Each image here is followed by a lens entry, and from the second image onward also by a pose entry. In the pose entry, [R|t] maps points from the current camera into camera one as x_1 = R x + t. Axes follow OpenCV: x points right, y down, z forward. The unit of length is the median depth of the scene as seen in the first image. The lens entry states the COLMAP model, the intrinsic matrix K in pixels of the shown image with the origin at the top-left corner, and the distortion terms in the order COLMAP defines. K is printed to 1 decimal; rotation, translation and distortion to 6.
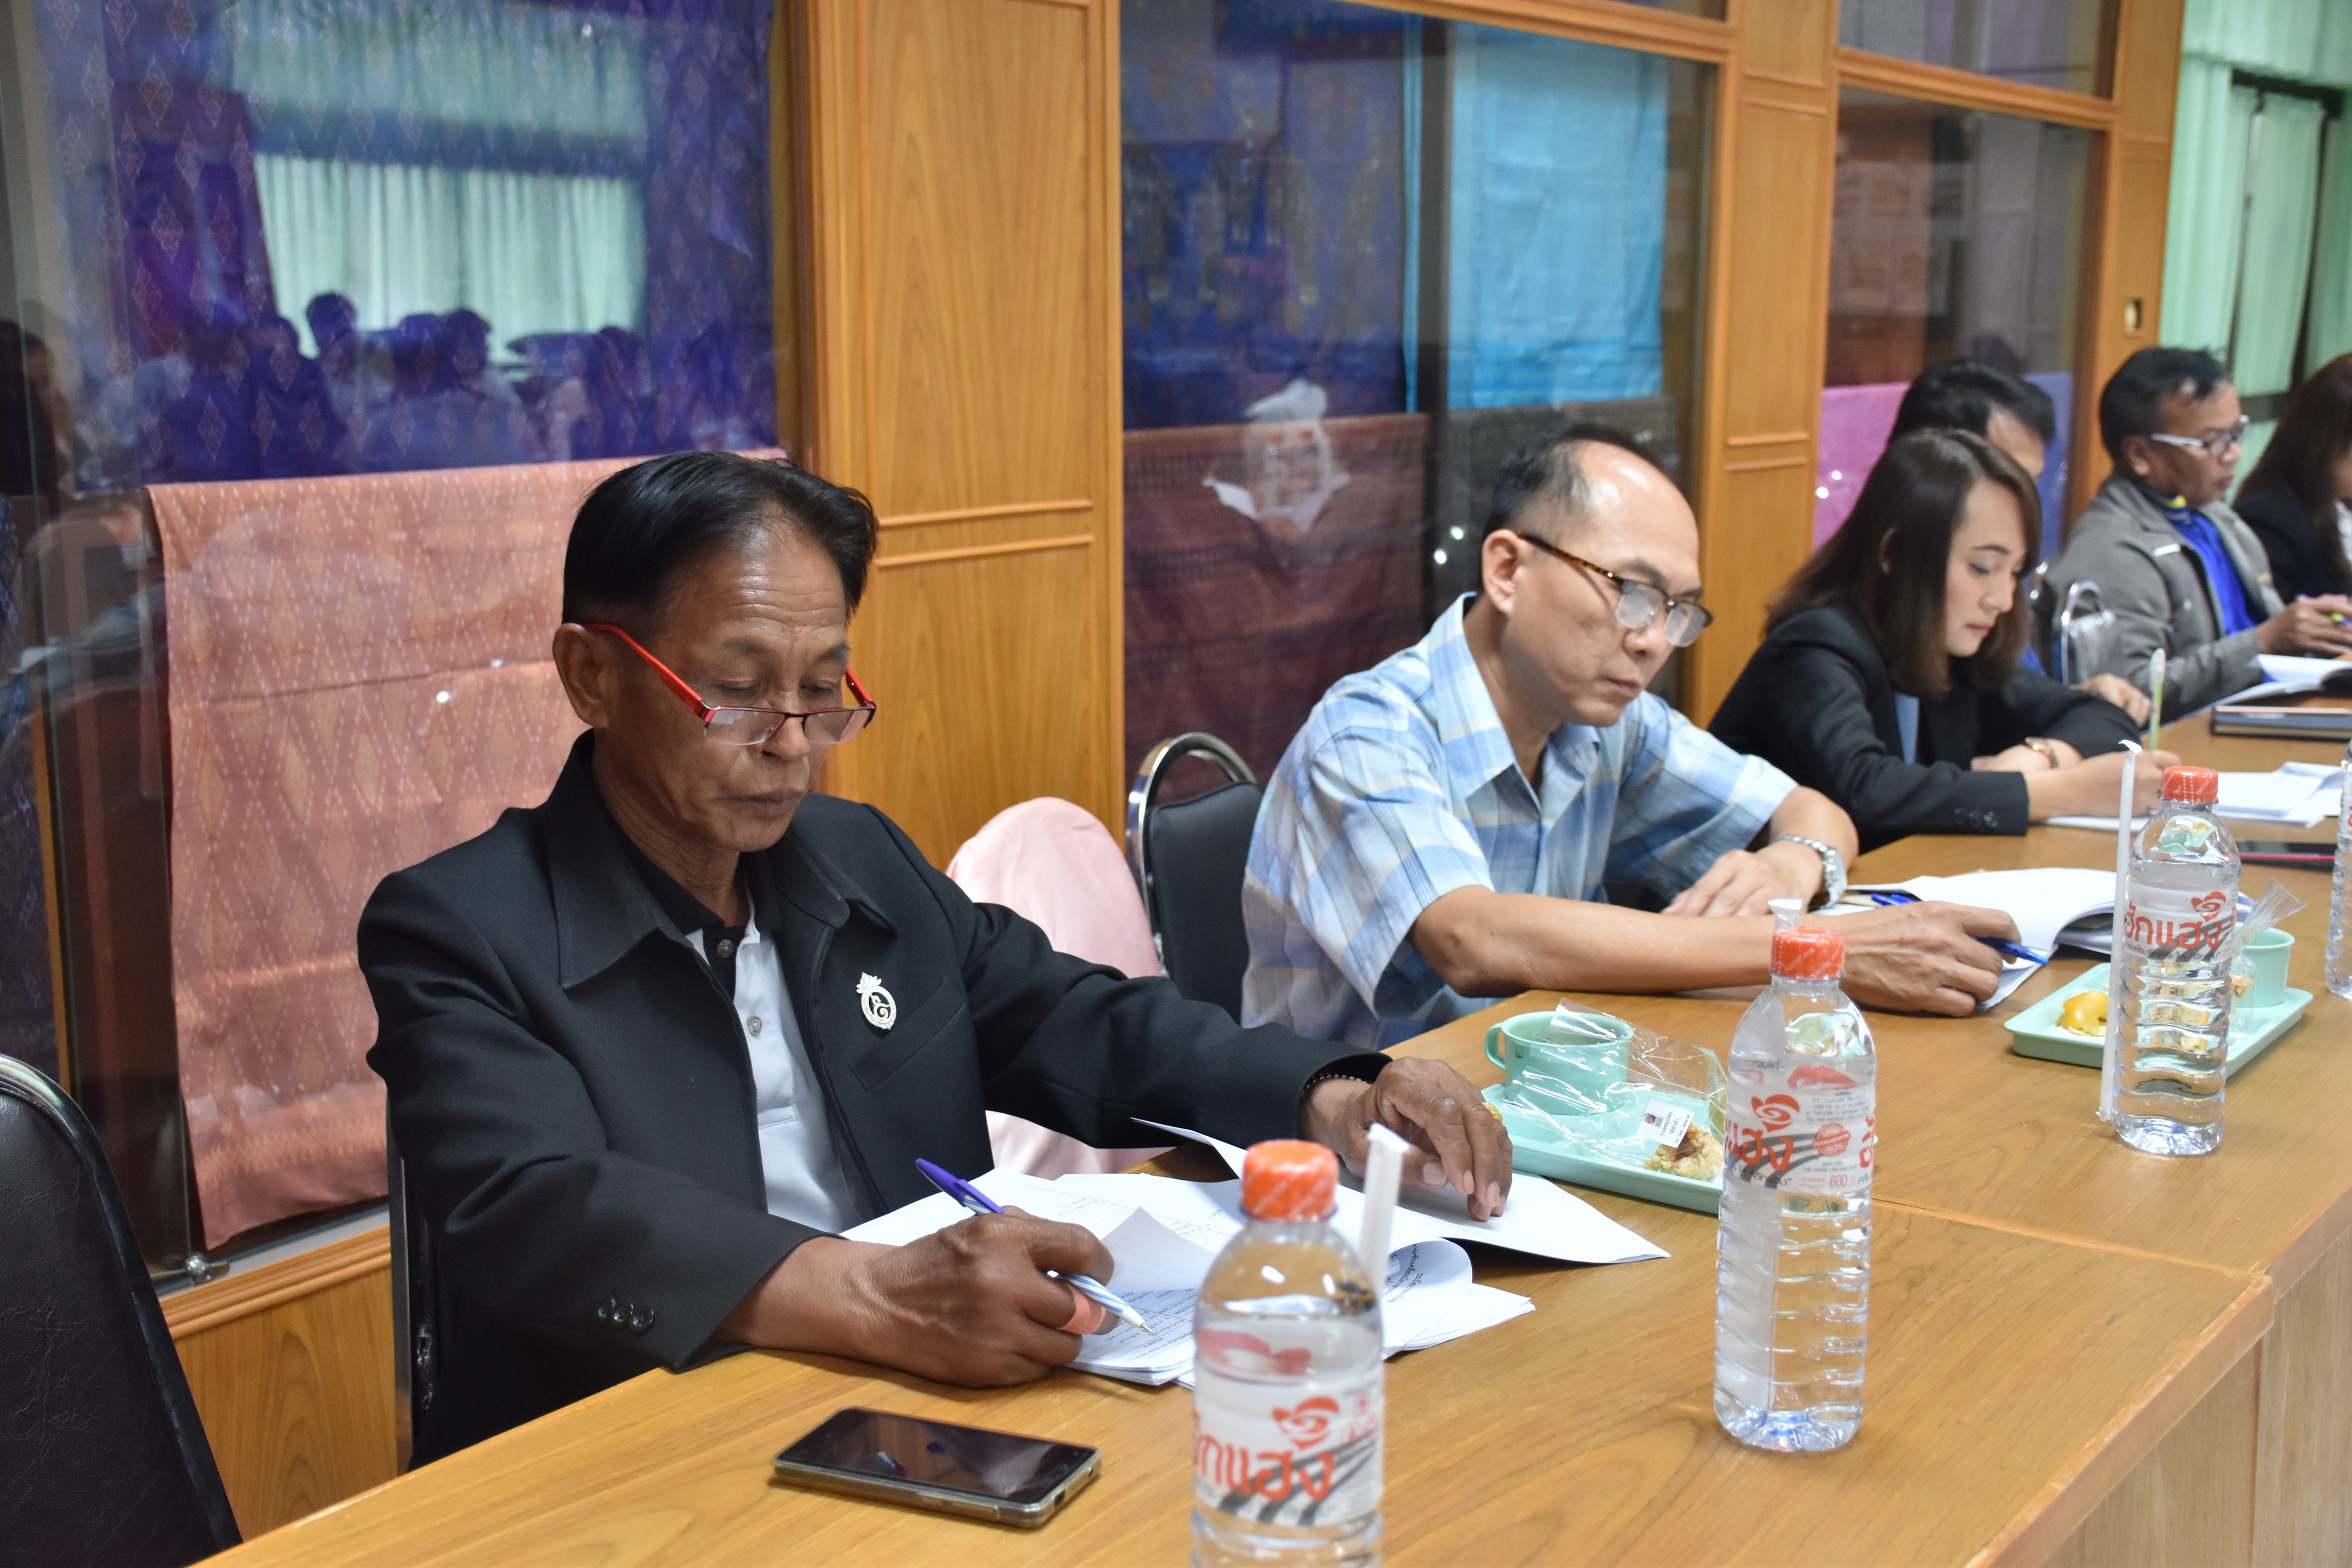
lens RADIAL K [[2755.9, 0, 1176.0], [0, 2755.9, 784.0], [0, 0, 1]] dist [-0.004720, 0.444576]
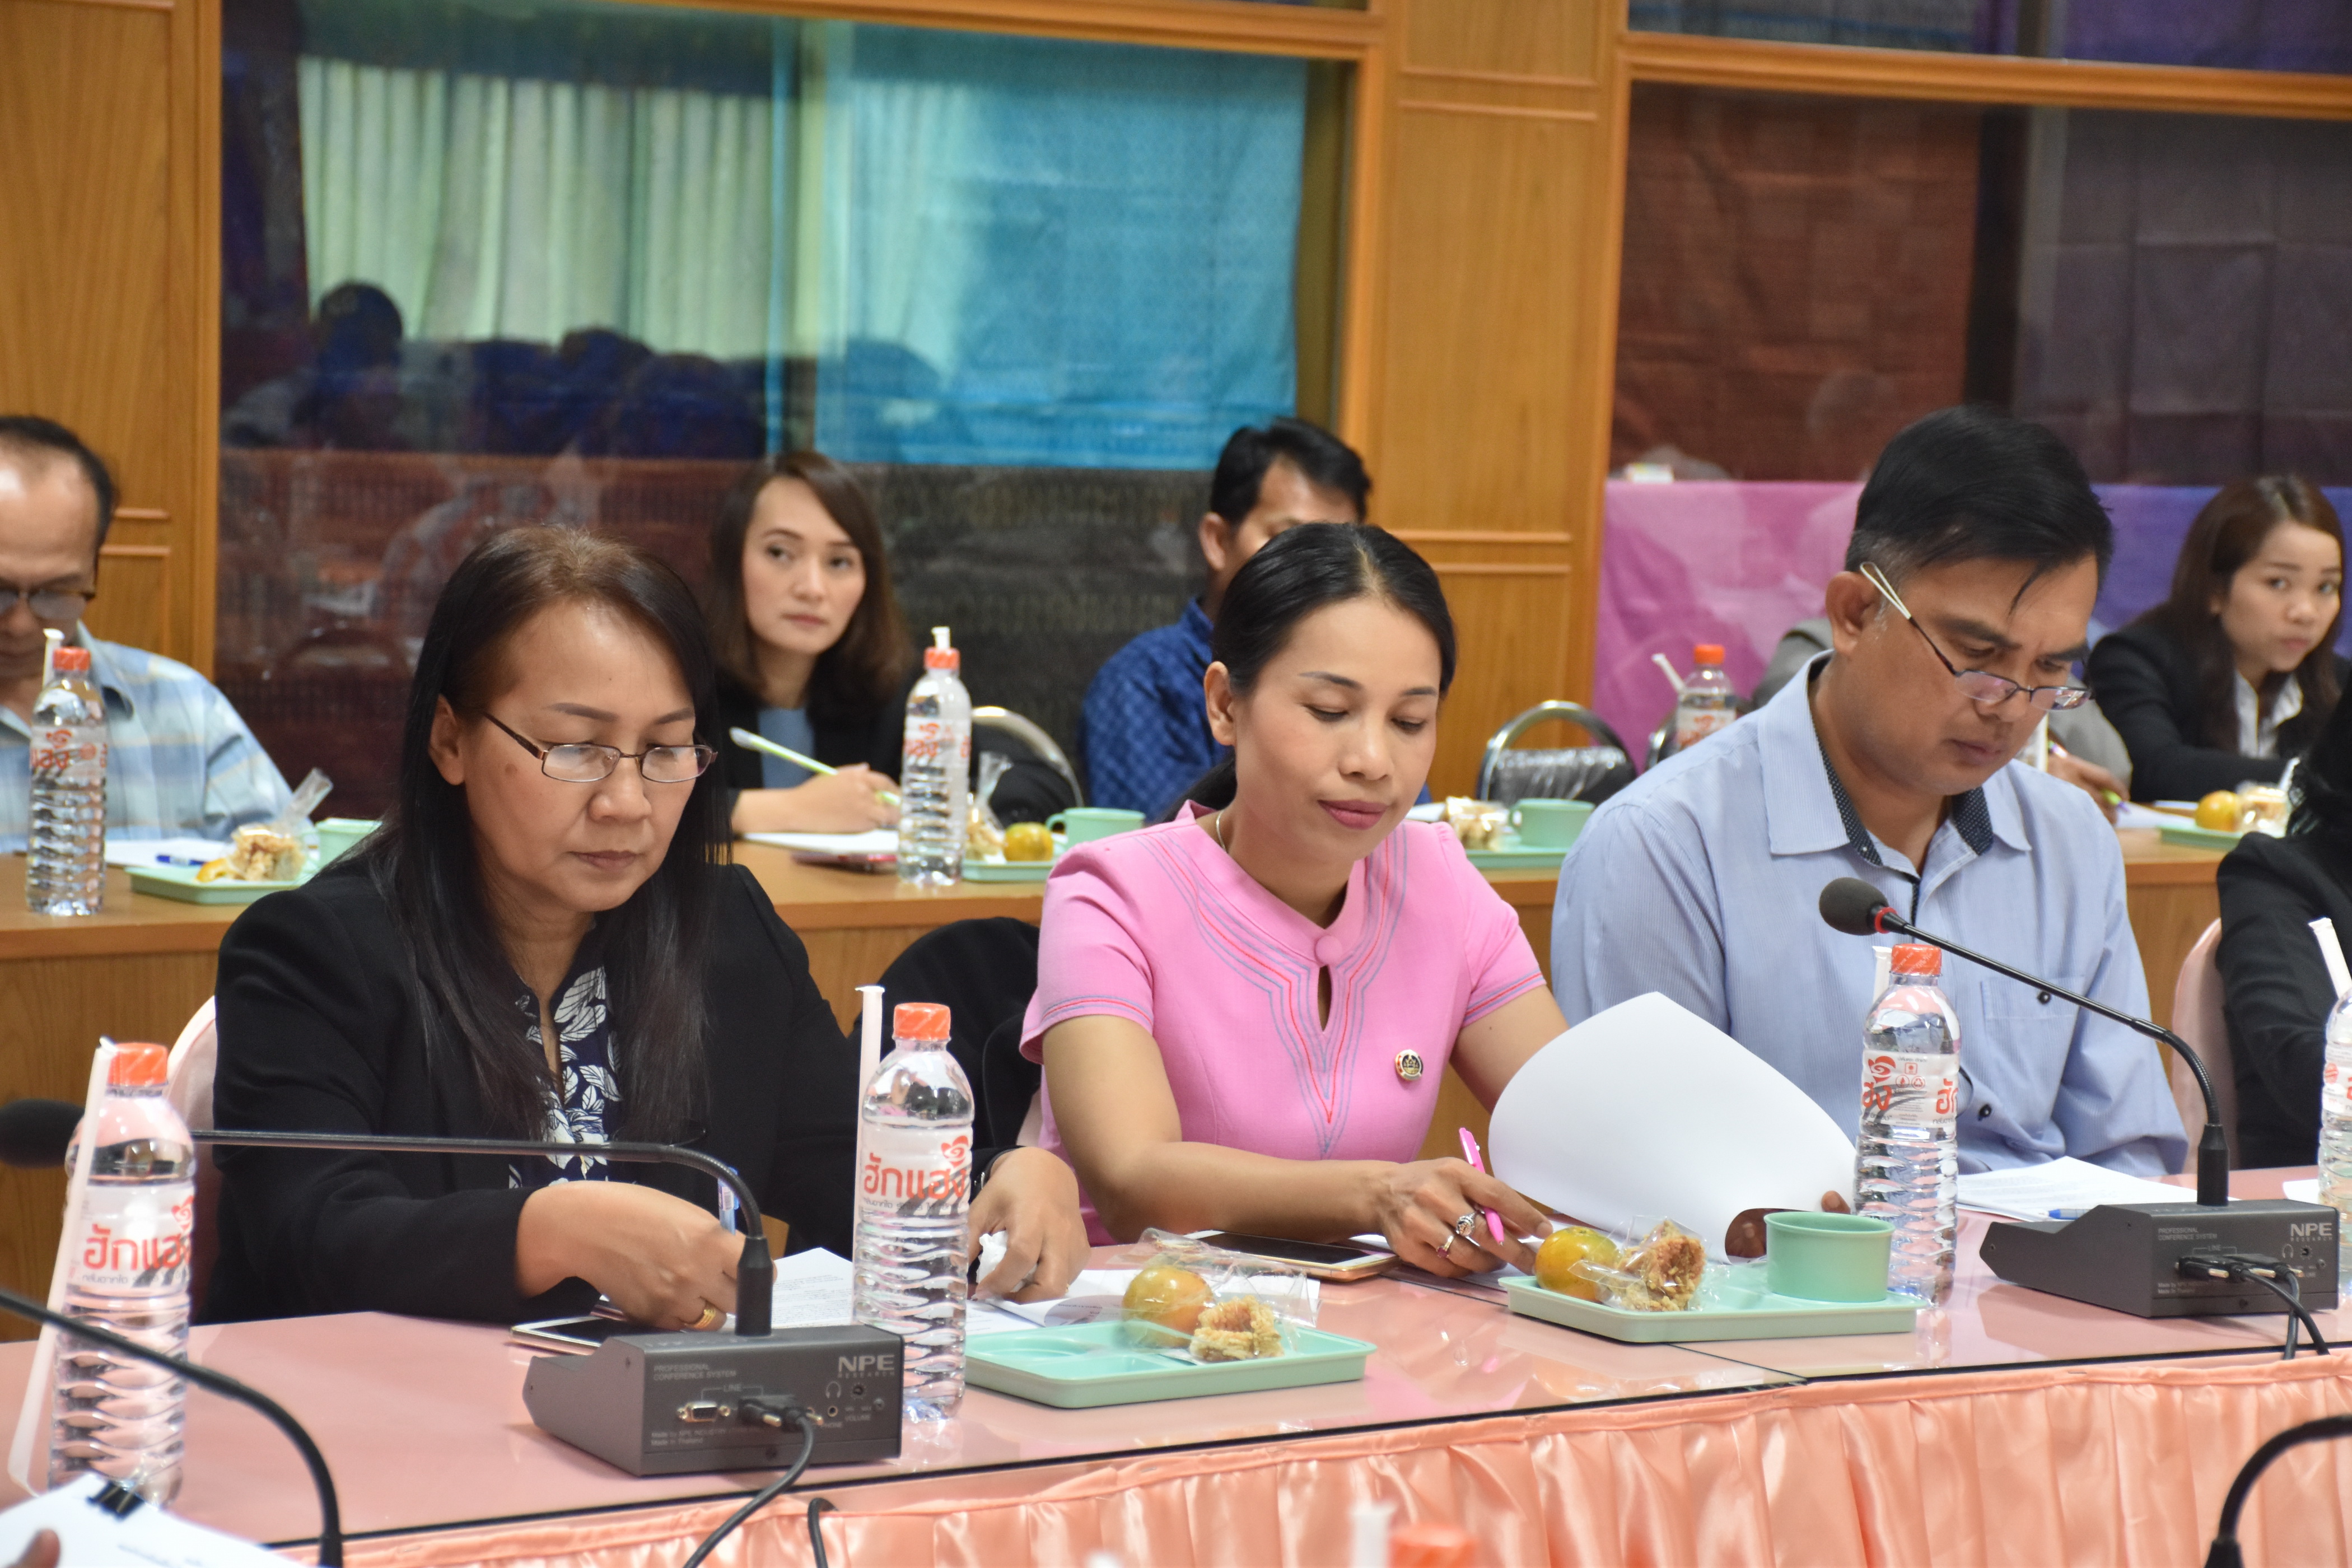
lens RADIAL K [[6148.4, 0, 1106.7], [0, 6148.4, 778.5], [0, 0, 1]] dist [0.831136, -0.864959]
pose [[0.951303, 0.061914, -0.301975, 0.684308], [-0.091988, 0.992005, -0.086396, 0.108012], [0.294211, 0.109967, 0.949393, -0.708048]]
